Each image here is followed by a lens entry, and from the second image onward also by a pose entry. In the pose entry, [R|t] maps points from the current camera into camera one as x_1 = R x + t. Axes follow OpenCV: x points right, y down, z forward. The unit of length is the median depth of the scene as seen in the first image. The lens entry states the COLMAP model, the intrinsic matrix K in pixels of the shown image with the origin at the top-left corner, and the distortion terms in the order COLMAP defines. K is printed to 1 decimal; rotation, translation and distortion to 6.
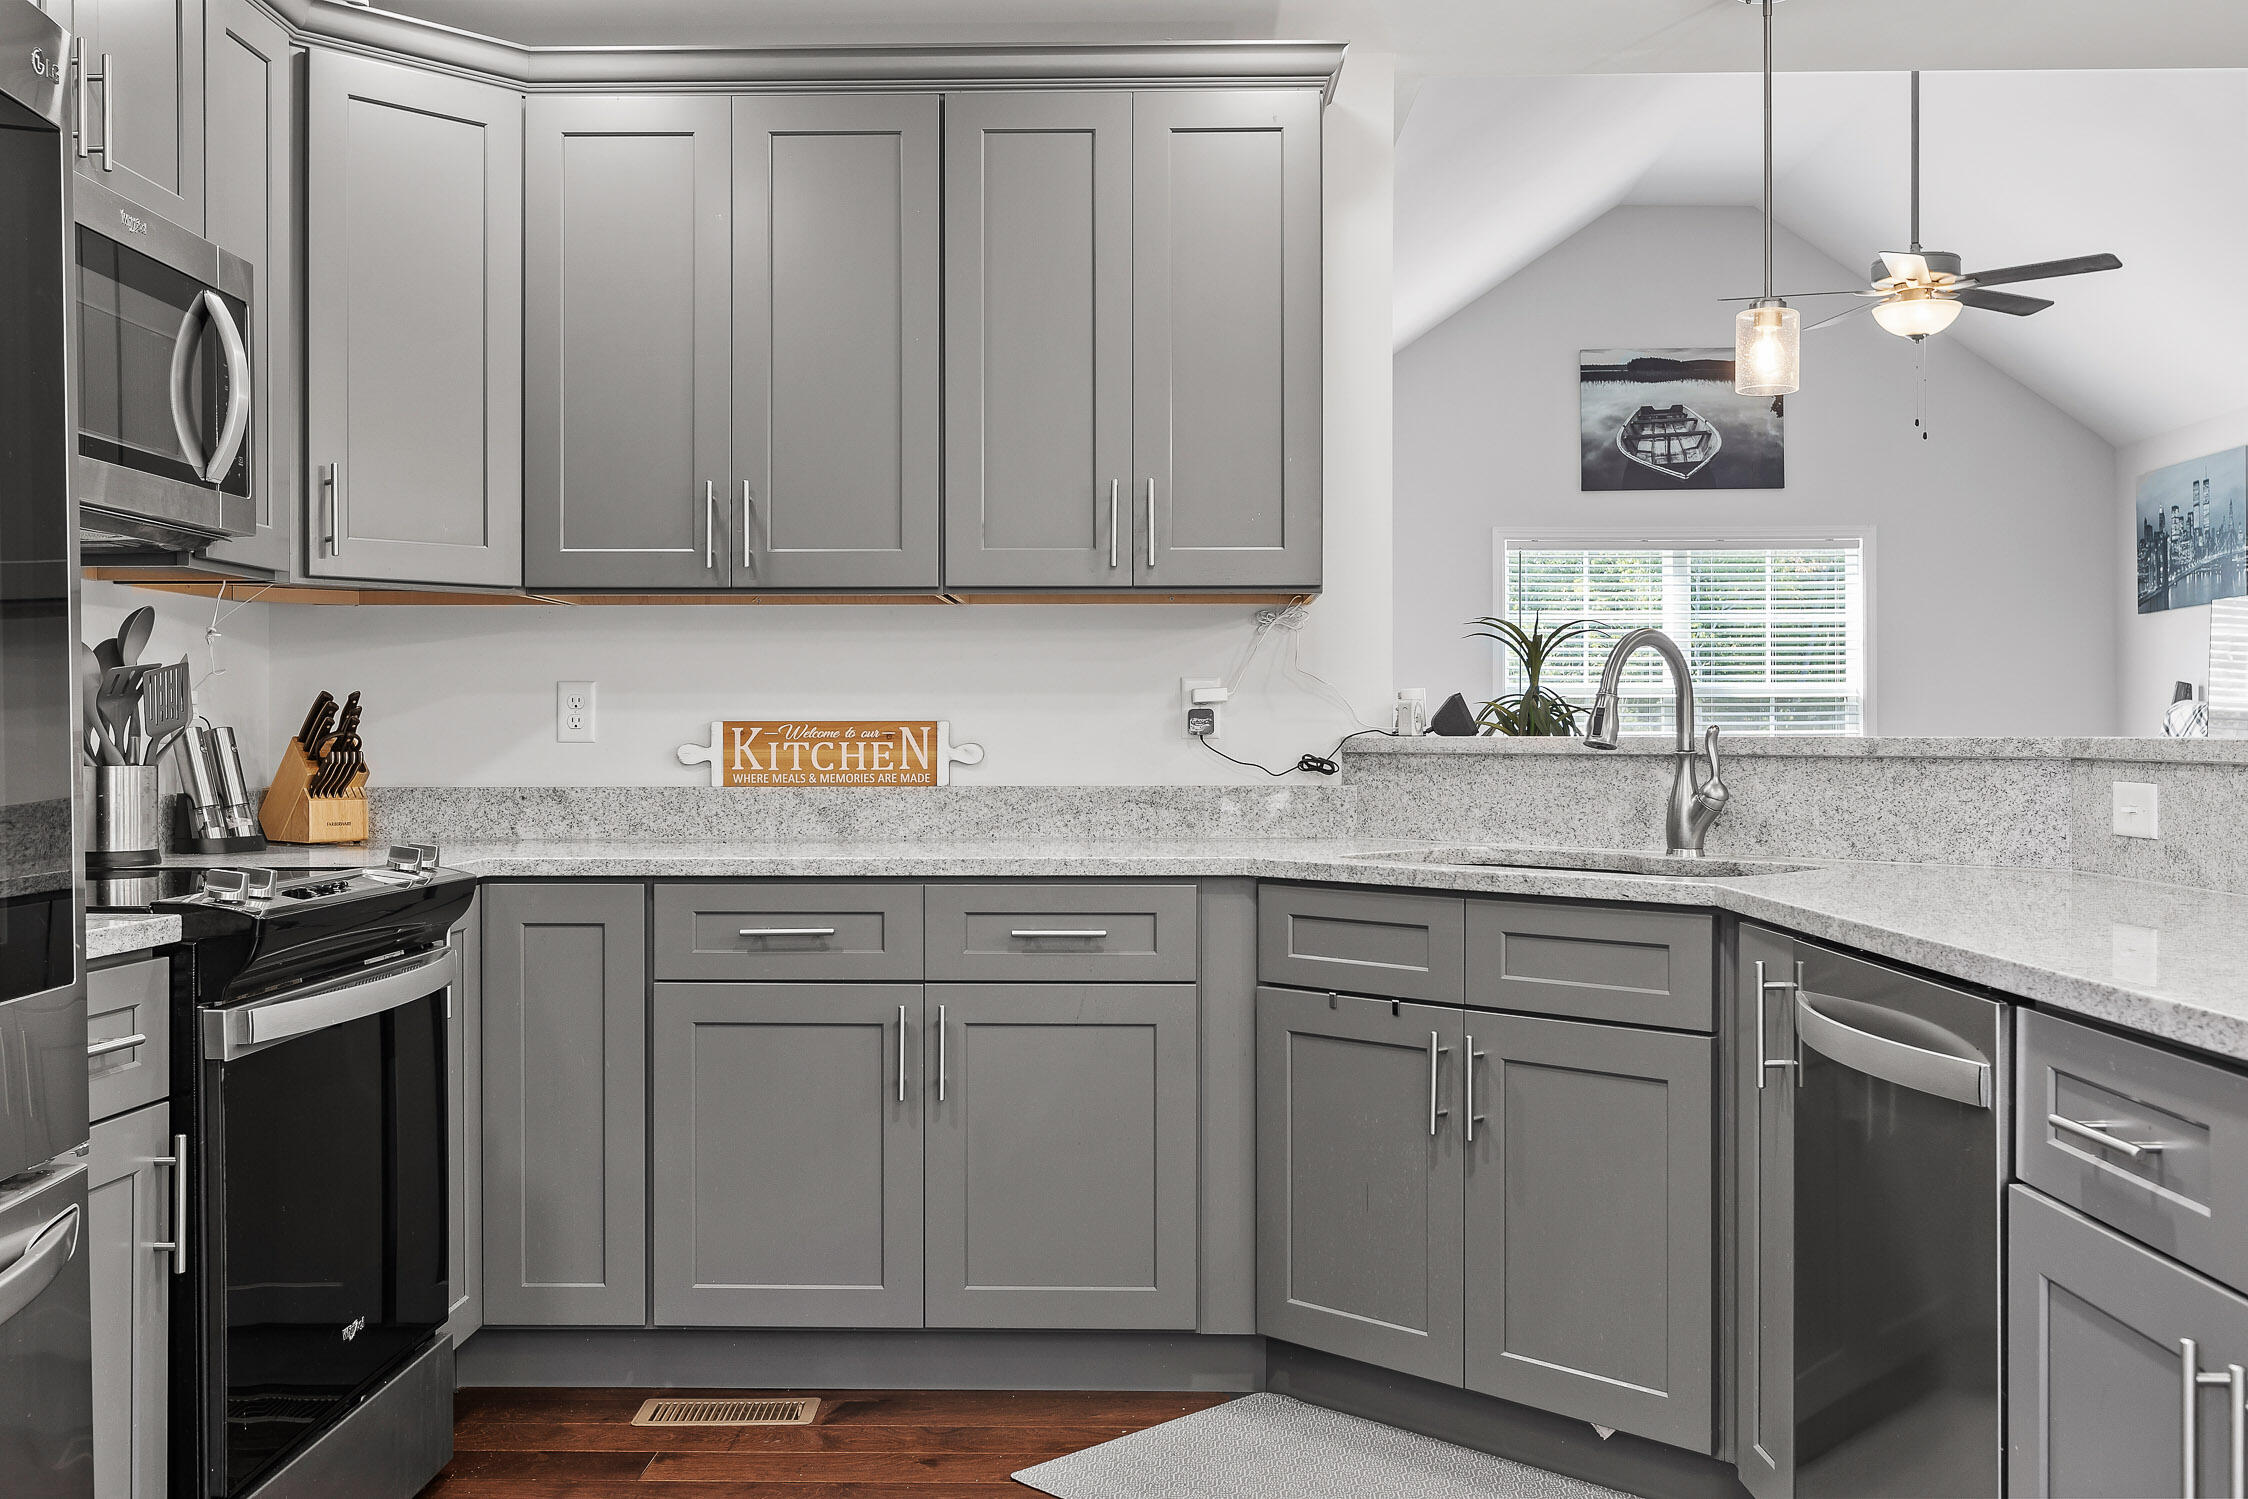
lens RADIAL K [[2109.8, 0, 1119.1], [0, 2109.8, 743.9], [0, 0, 1]] dist [-0.009661, 0.012308]
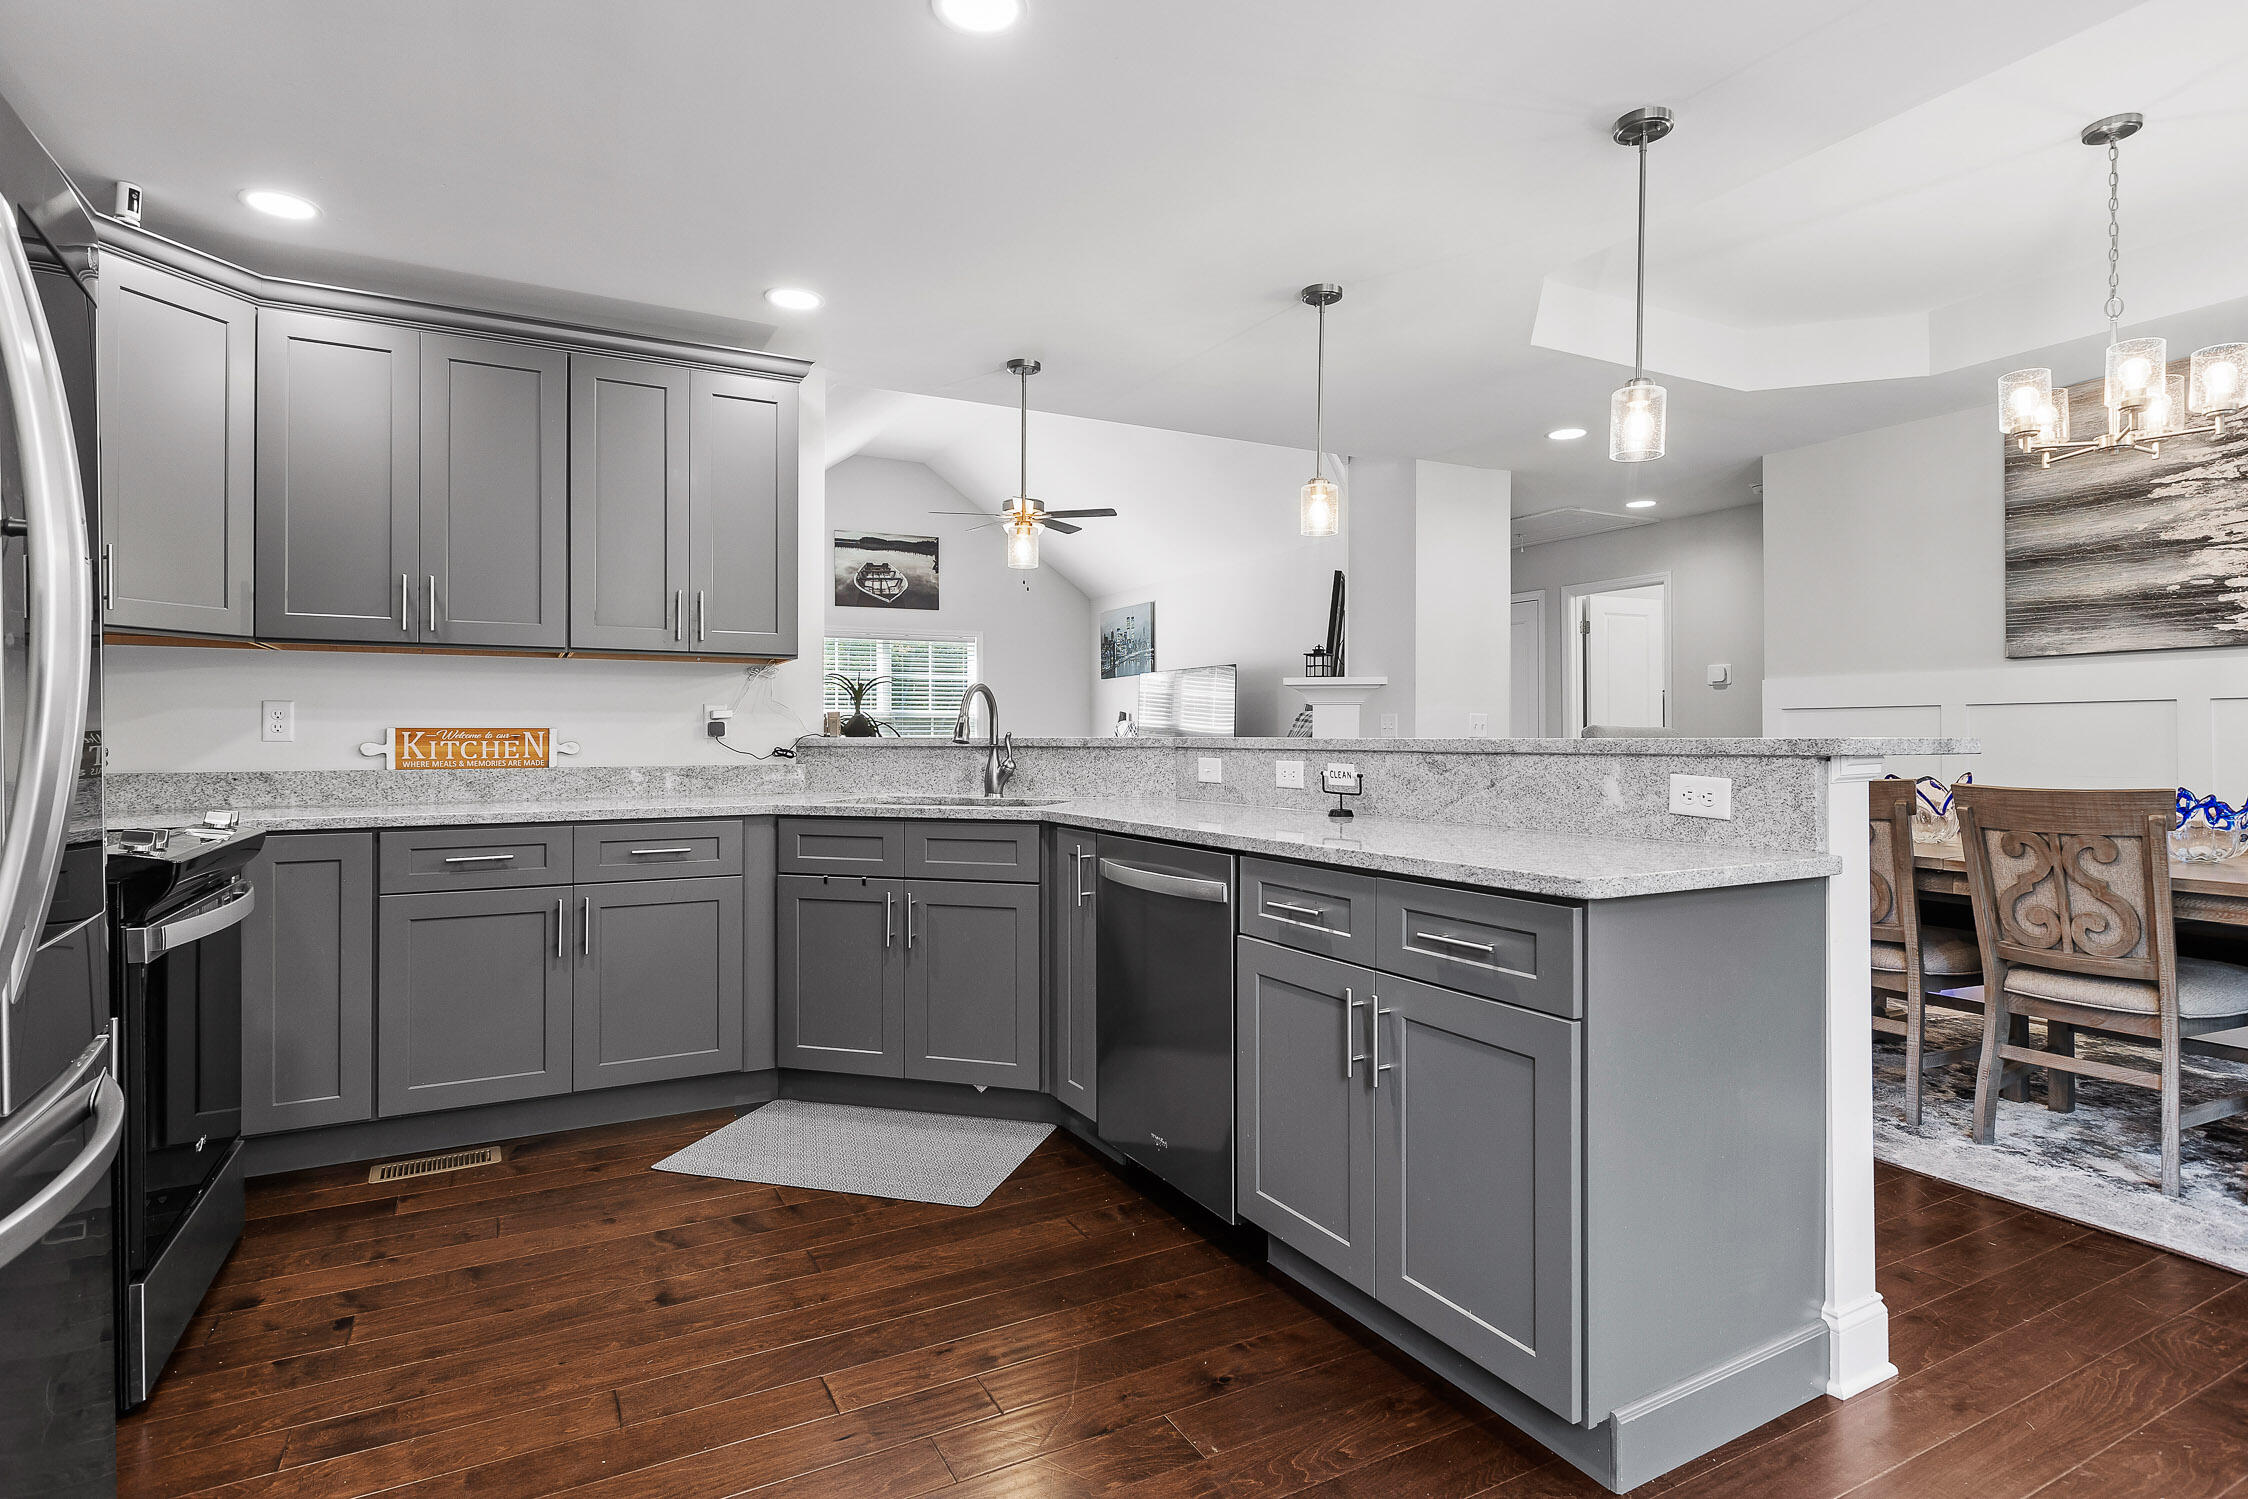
lens RADIAL K [[1144.5, 0, 1123.2], [0, 1144.5, 732.5], [0, 0, 1]] dist [0.001850, -0.000077]
pose [[0.870757, 0.001830, 0.491711, -0.143769], [0.002375, 0.999966, -0.007927, 0.000723], [-0.491709, 0.008071, 0.870722, -0.003784]]
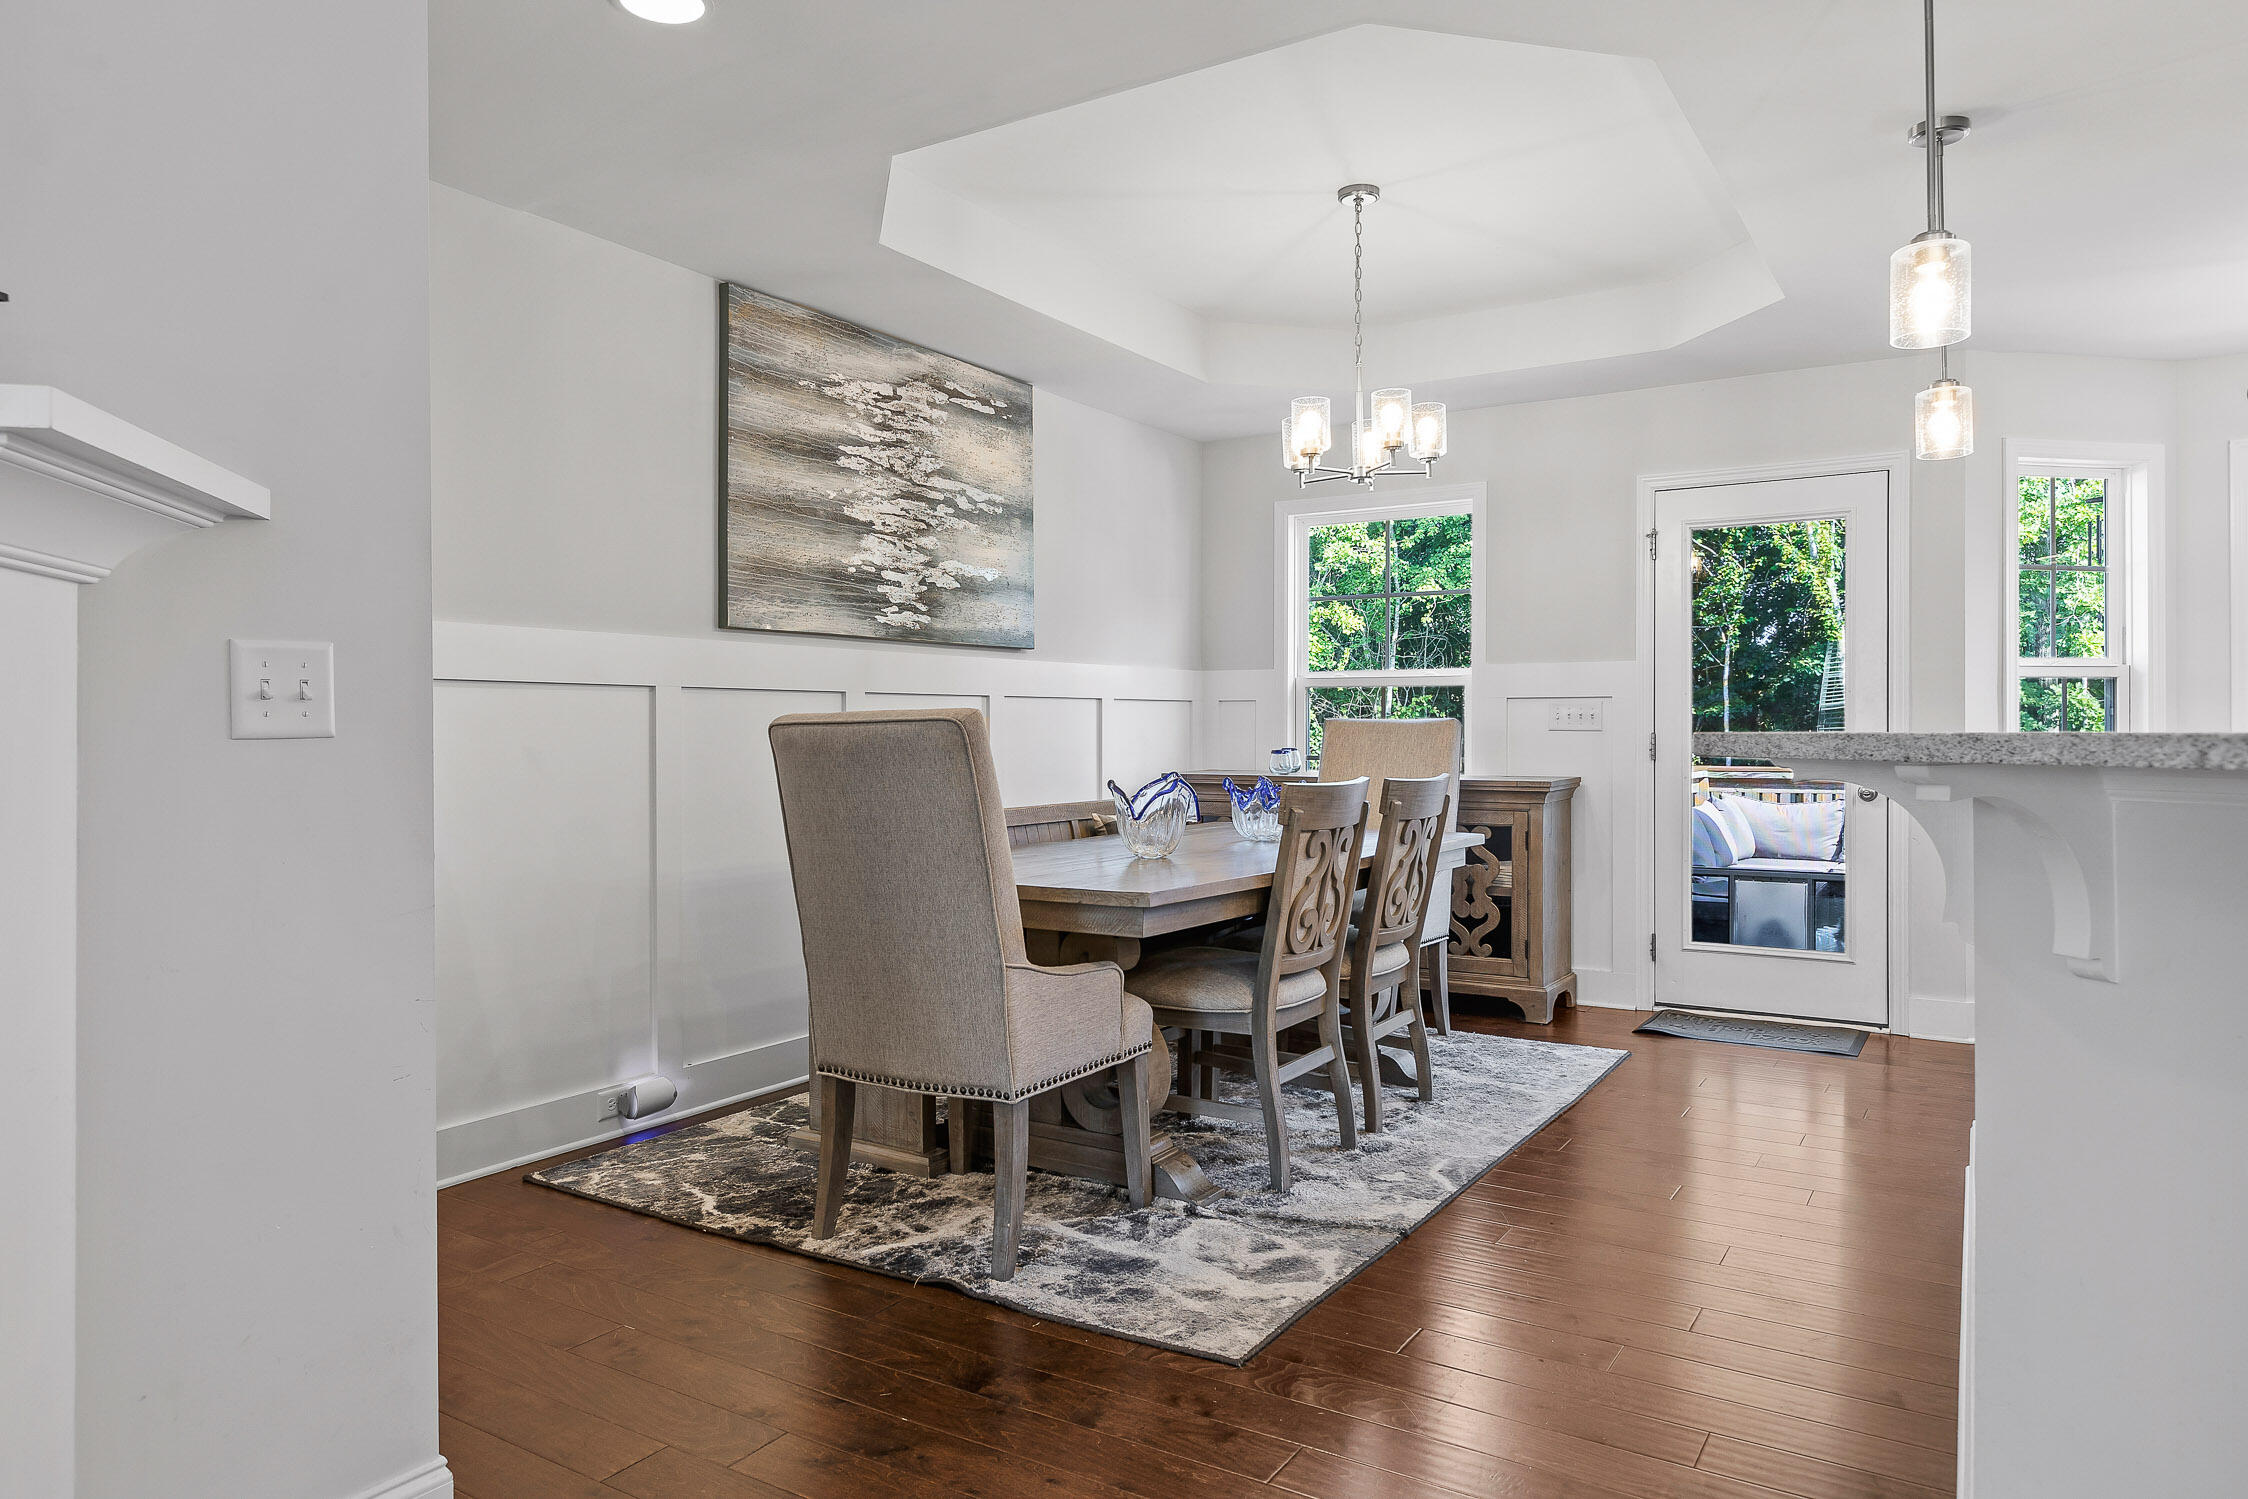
lens RADIAL K [[1397.8, 0, 1124.0], [0, 1397.8, 749.5], [0, 0, 1]] dist [0.003637, 0.001478]
pose [[-0.853389, 0.000609, 0.521274, 0.385814], [0.008269, 0.999889, 0.012370, 0.000201], [-0.521208, 0.014867, -0.853300, 1.276829]]
